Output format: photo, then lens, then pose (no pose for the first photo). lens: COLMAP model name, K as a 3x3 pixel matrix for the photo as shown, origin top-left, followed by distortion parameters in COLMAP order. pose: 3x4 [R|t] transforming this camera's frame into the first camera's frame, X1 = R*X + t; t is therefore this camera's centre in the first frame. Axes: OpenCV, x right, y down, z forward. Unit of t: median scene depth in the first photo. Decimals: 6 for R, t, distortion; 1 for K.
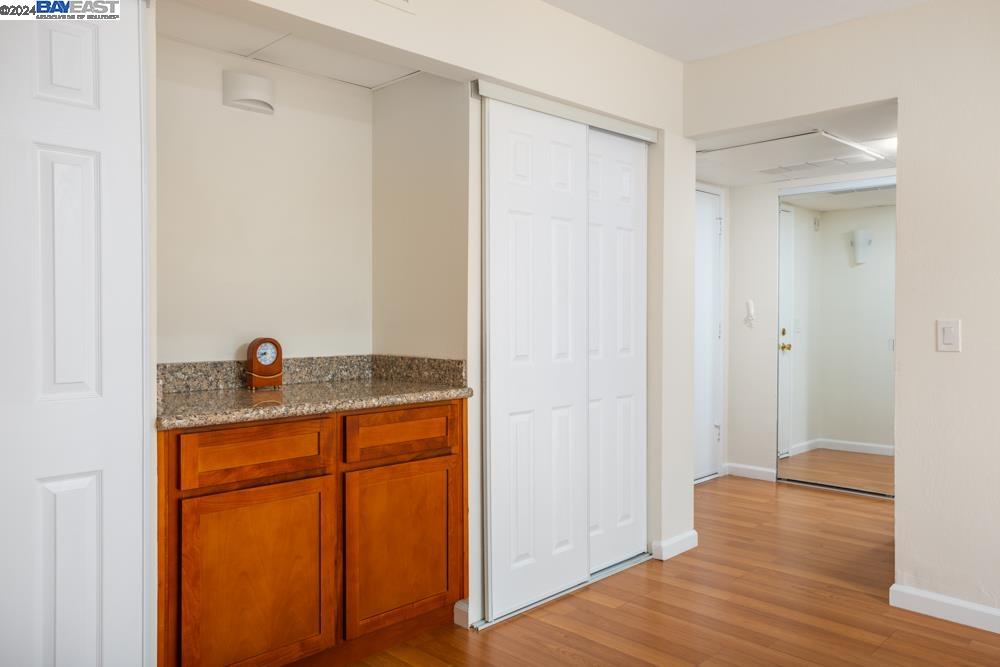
lens RADIAL K [[756.0, 0, 504.1], [0, 756.0, 317.5], [0, 0, 1]] dist [0.007504, 0.002582]
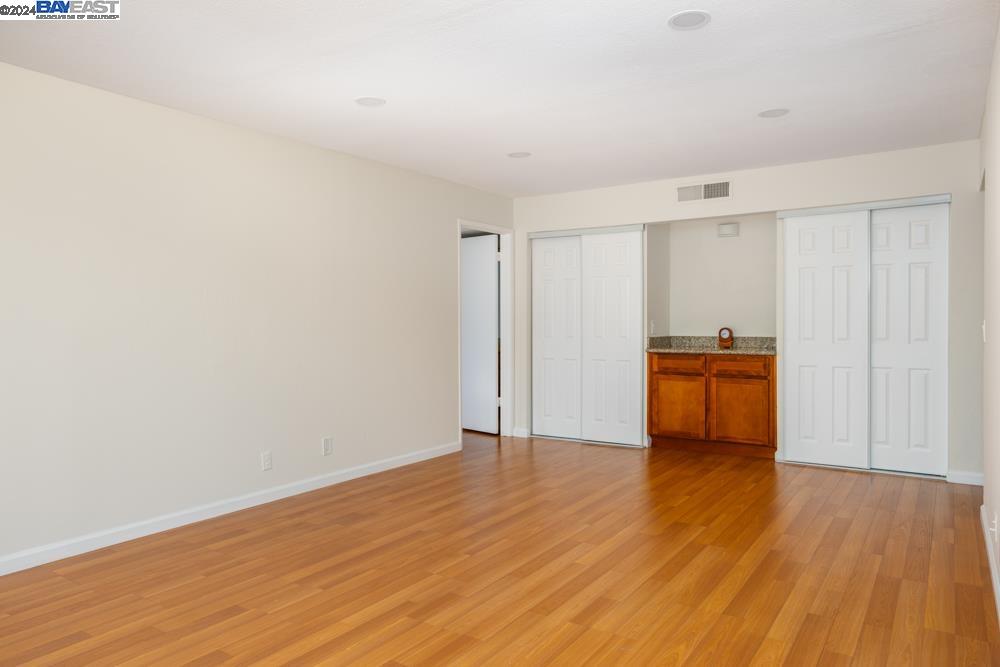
lens RADIAL K [[666.8, 0, 500.0], [0, 666.8, 333.5], [0, 0, 1]] dist [-0.002212, 0.000483]
pose [[0.173916, 0.022042, -0.984514, 1.814872], [0.002854, 0.999734, 0.022887, -0.006826], [0.984756, -0.006791, 0.173807, -0.139650]]
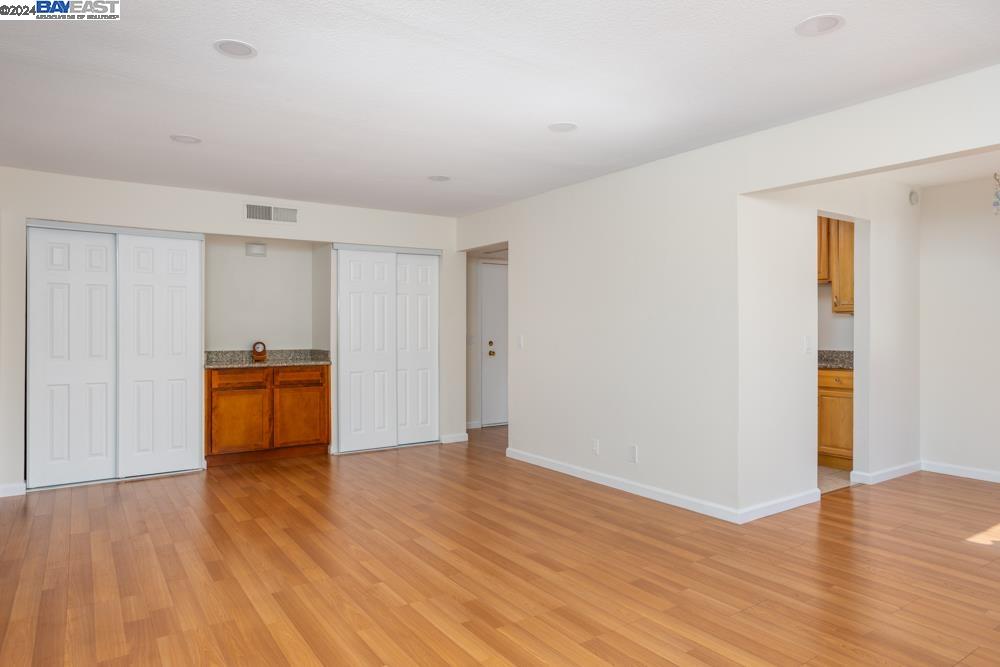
lens RADIAL K [[625.3, 0, 500.0], [0, 625.3, 333.5], [0, 0, 1]] dist [-0.010419, 0.001748]
pose [[0.978926, 0.000819, -0.204215, 1.008613], [-0.000236, 0.999996, 0.002878, -0.009279], [0.204216, -0.002769, 0.978922, -1.033015]]
